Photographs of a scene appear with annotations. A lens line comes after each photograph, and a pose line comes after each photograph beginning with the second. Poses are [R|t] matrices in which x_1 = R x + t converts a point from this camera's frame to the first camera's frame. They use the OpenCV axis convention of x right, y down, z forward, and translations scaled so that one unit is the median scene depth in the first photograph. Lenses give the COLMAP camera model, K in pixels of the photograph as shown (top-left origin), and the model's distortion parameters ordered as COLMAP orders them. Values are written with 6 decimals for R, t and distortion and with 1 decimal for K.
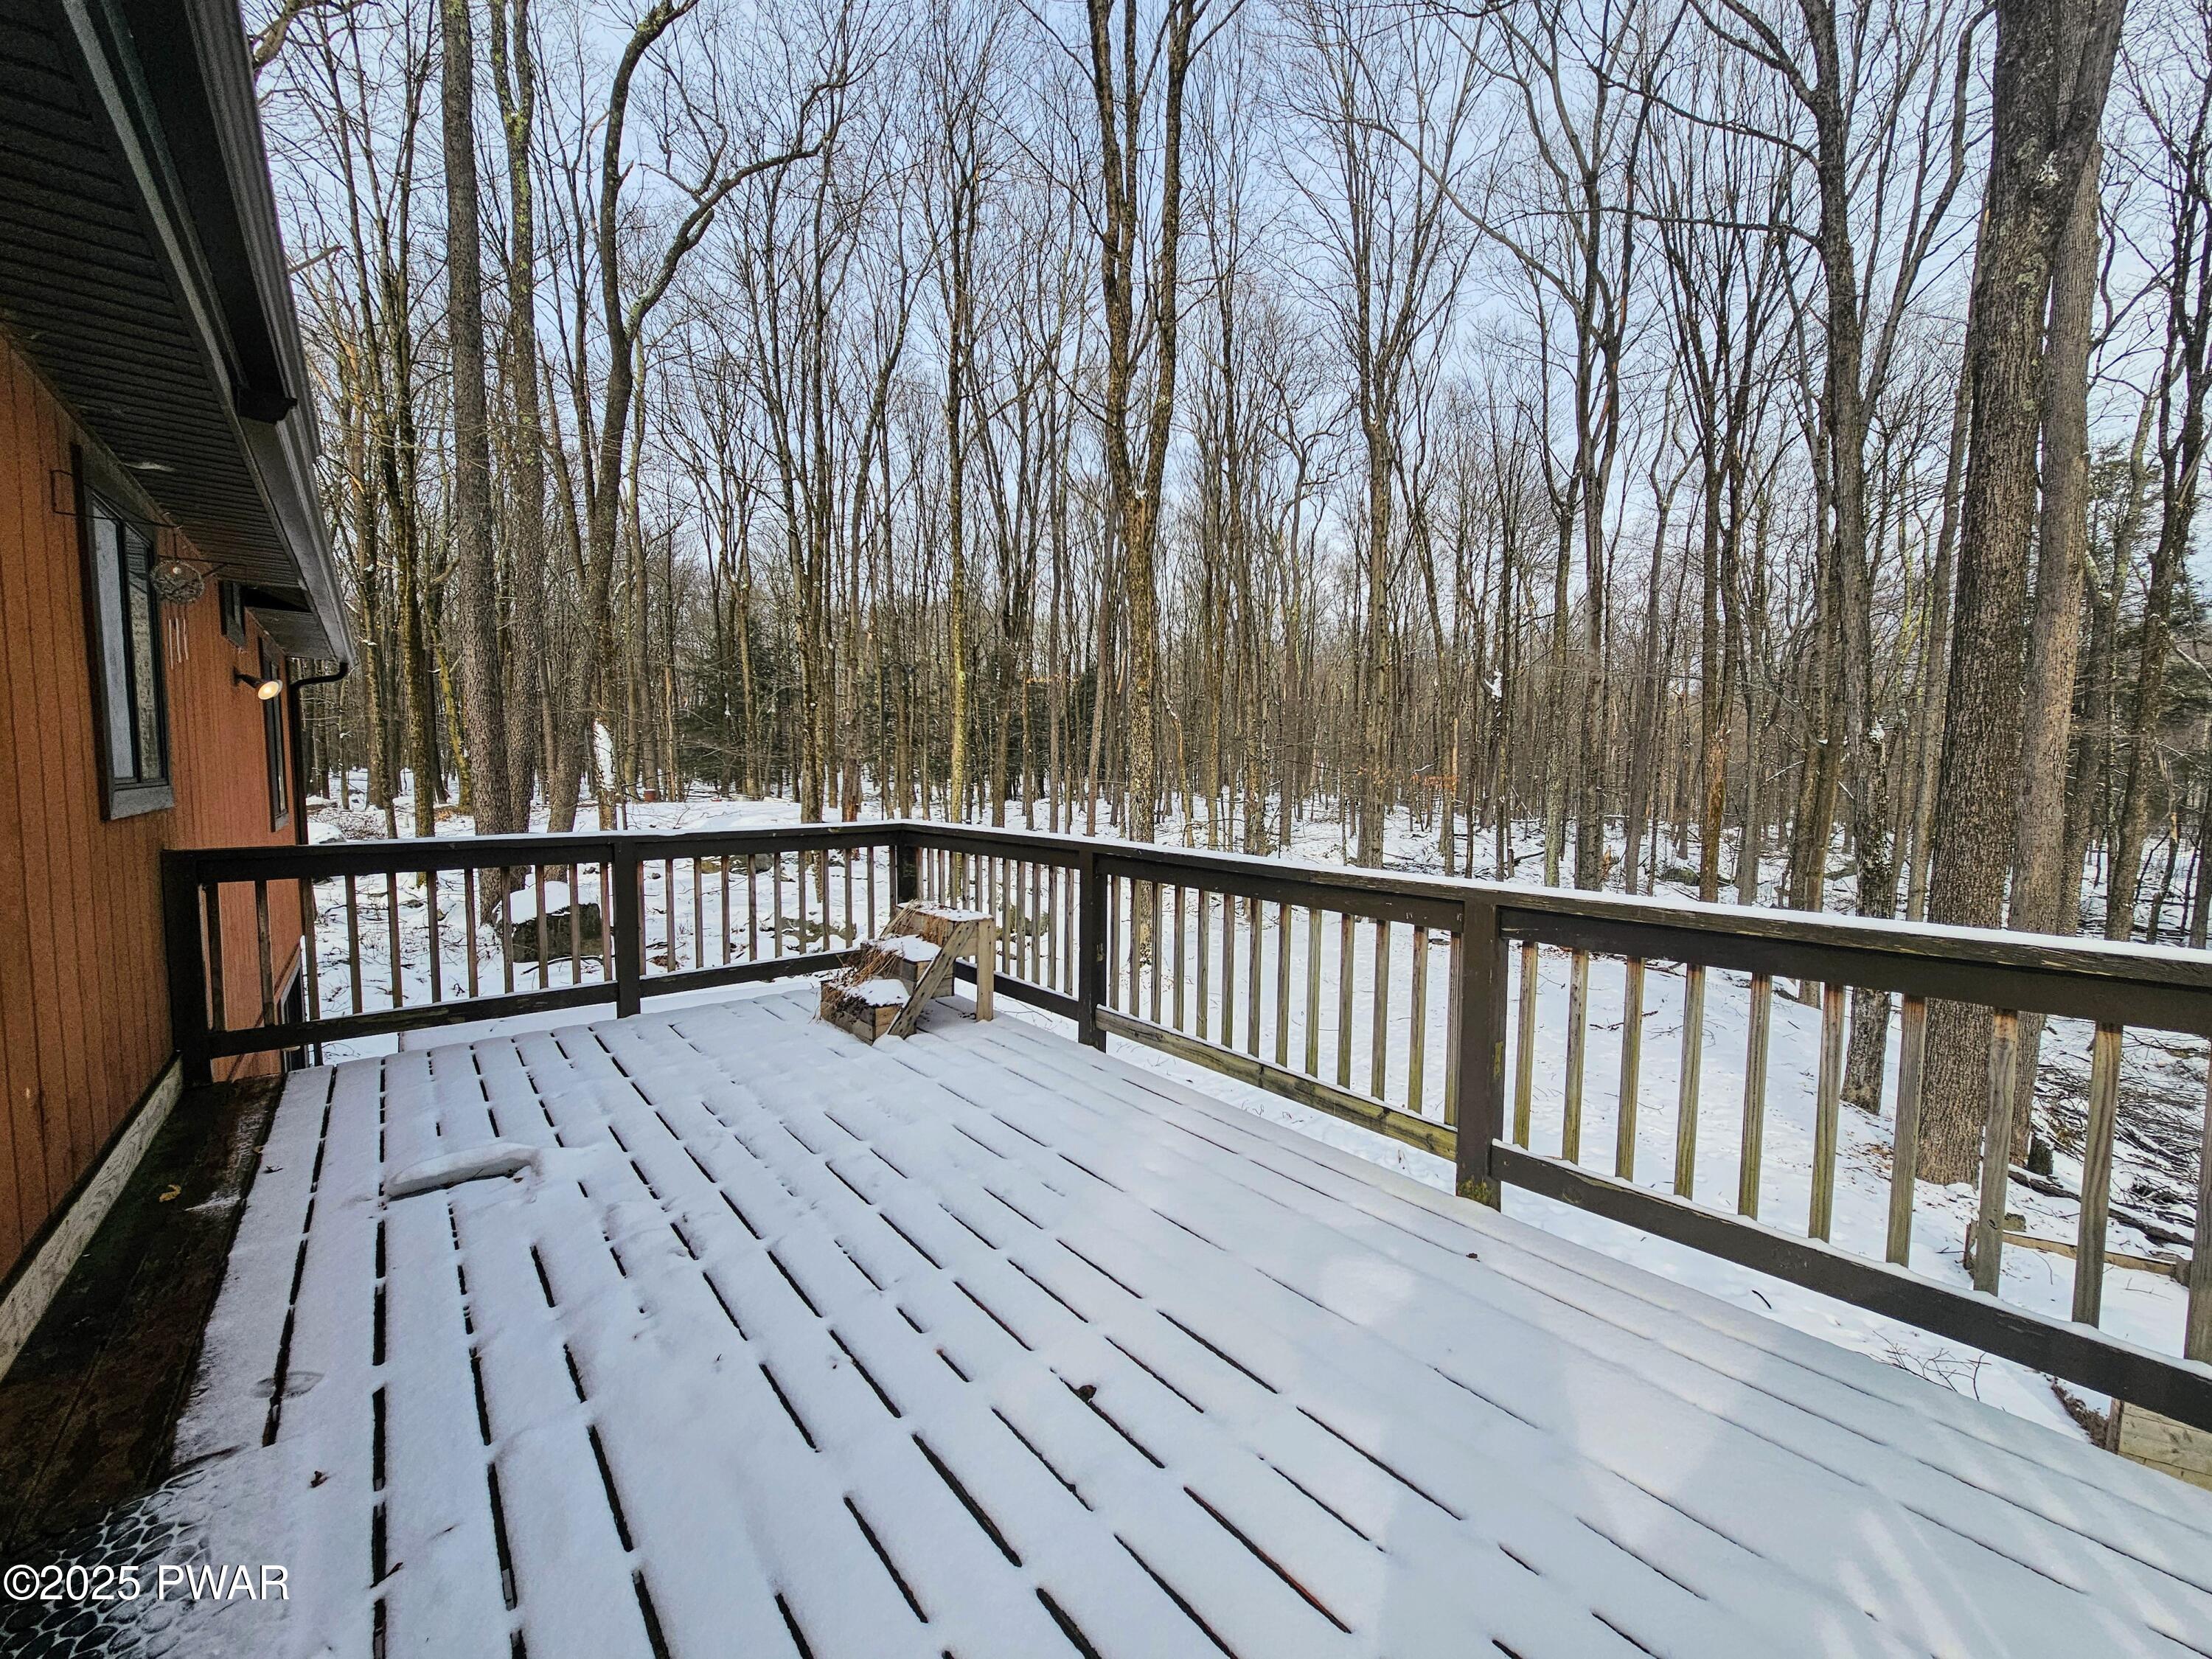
lens RADIAL K [[867.8, 0, 1067.4], [0, 867.8, 837.2], [0, 0, 1]] dist [-0.000496, -0.000071]
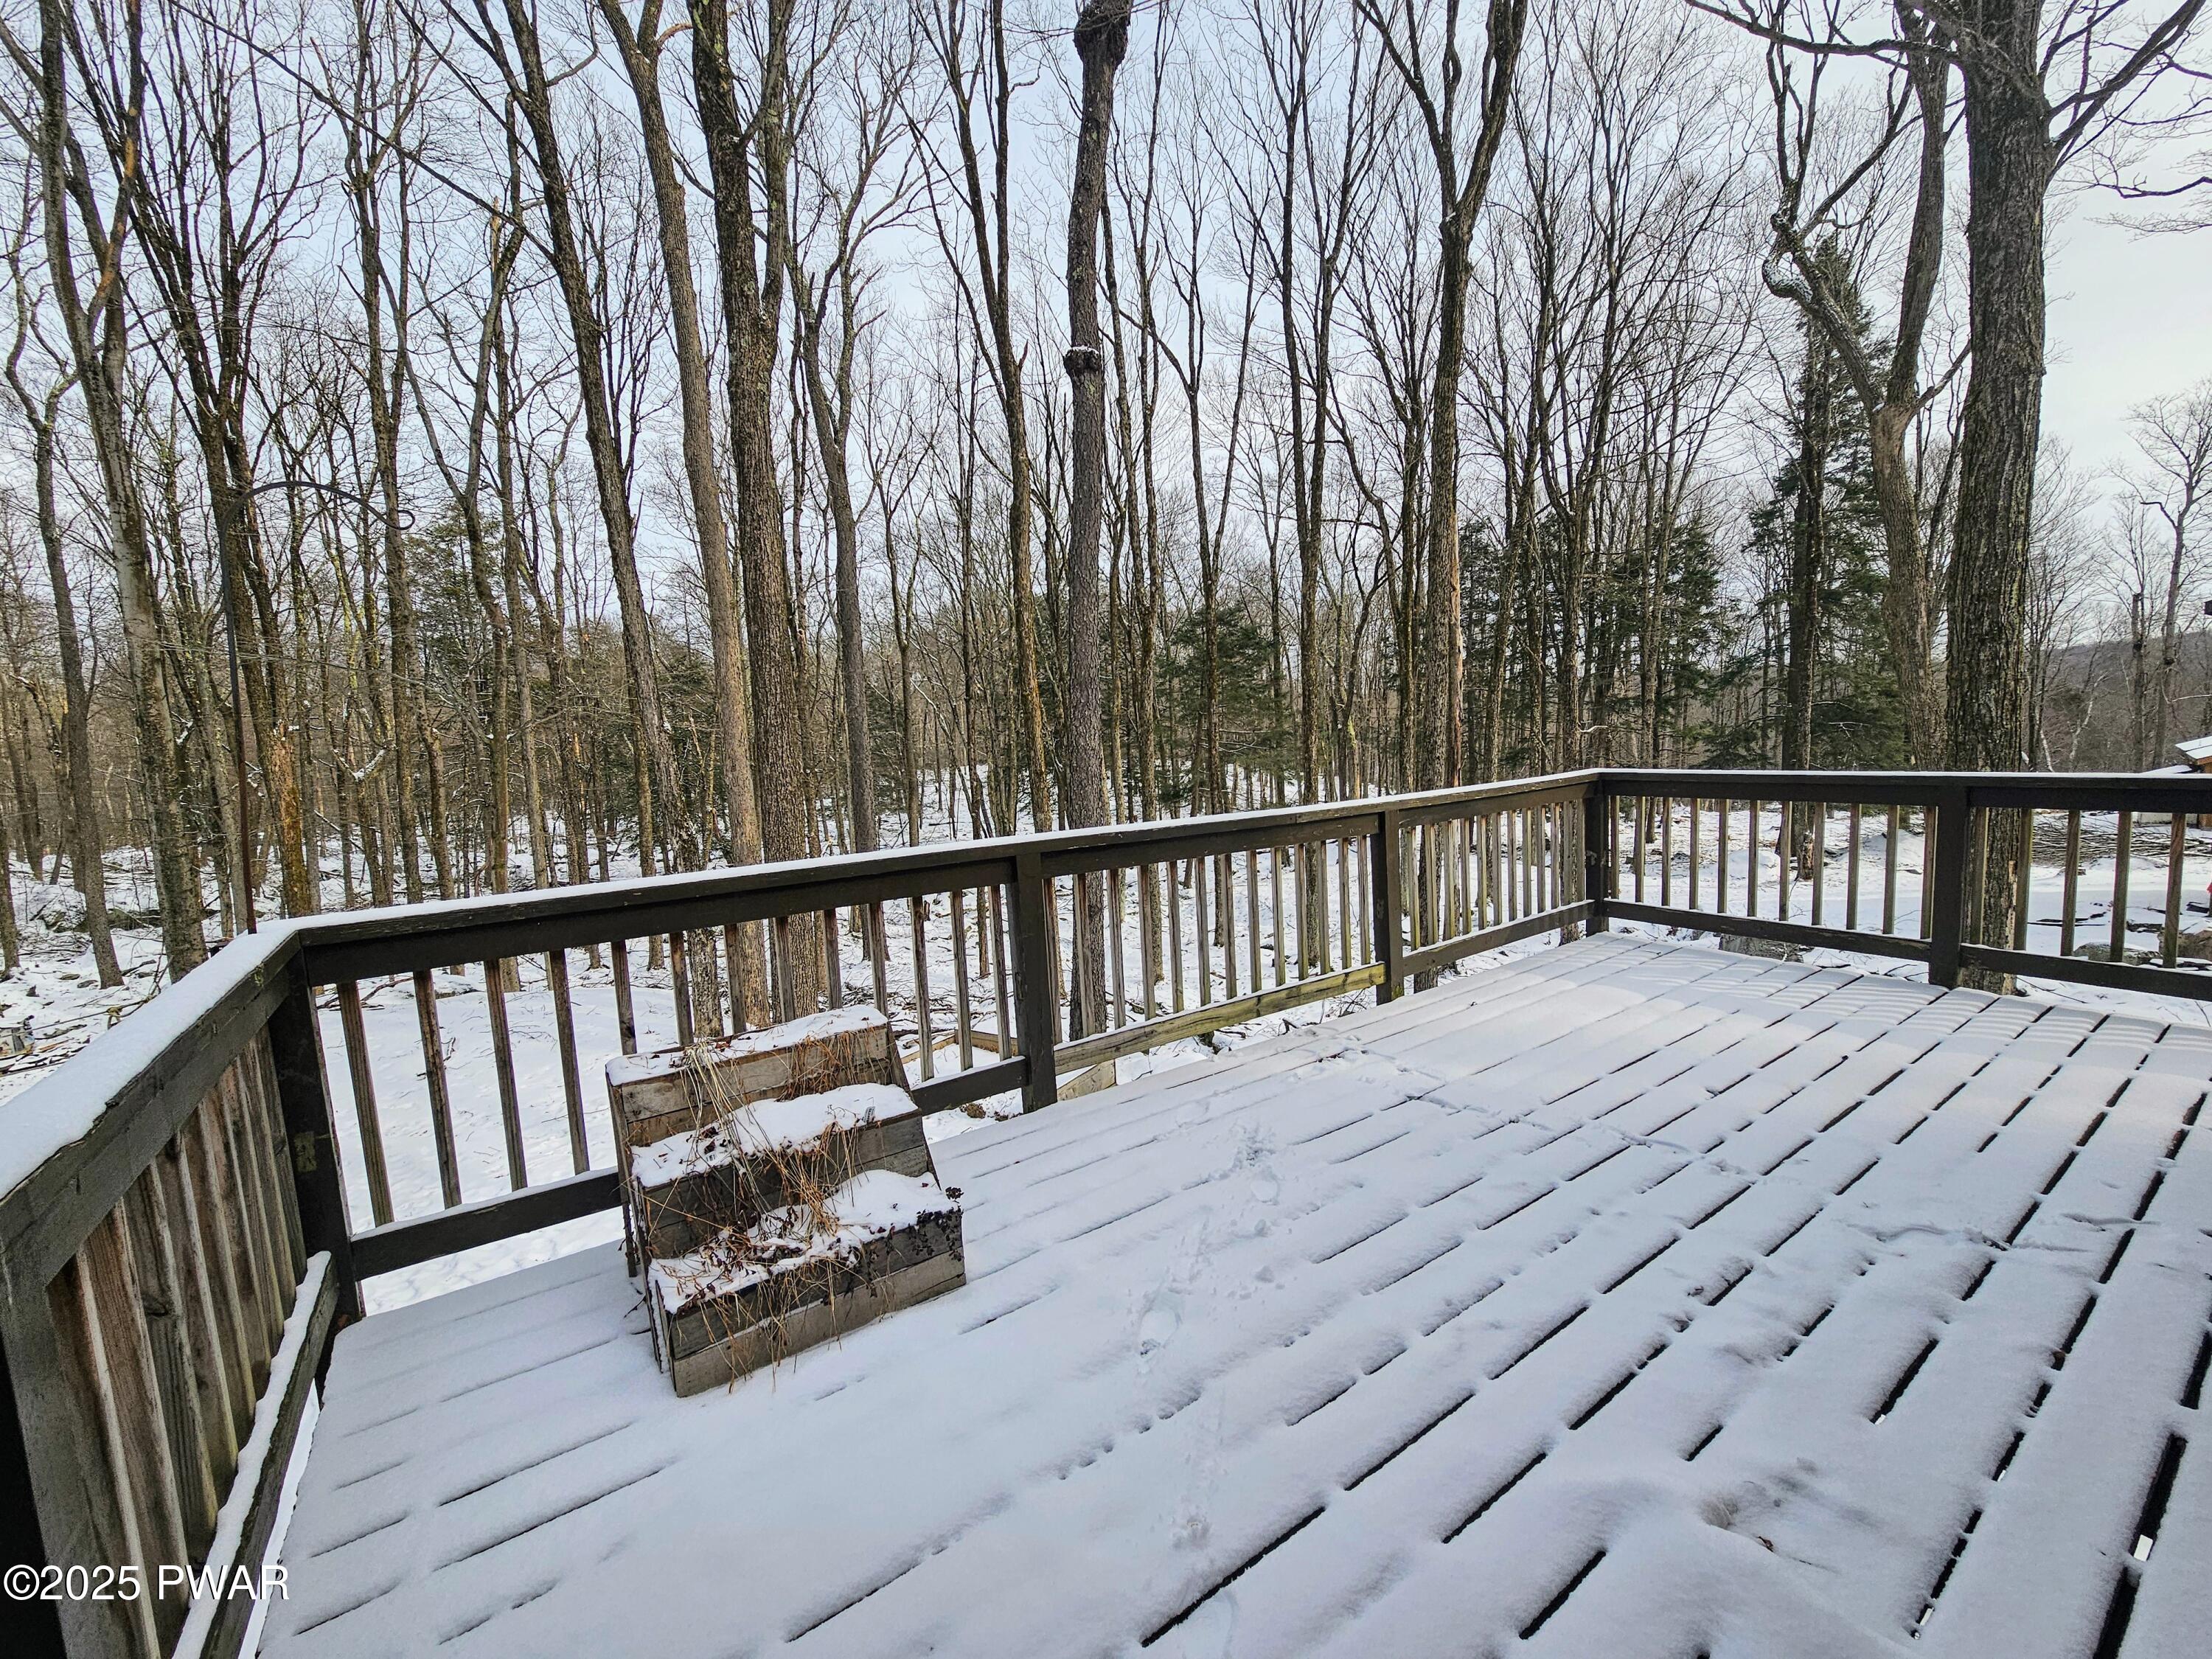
lens RADIAL K [[900.5, 0, 1122.9], [0, 900.5, 835.0], [0, 0, 1]] dist [0.000041, -0.000030]
pose [[0.047696, -0.124509, 0.991071, -0.968874], [0.103289, 0.987496, 0.119089, -0.108845], [-0.993507, 0.096687, 0.059959, 1.120941]]
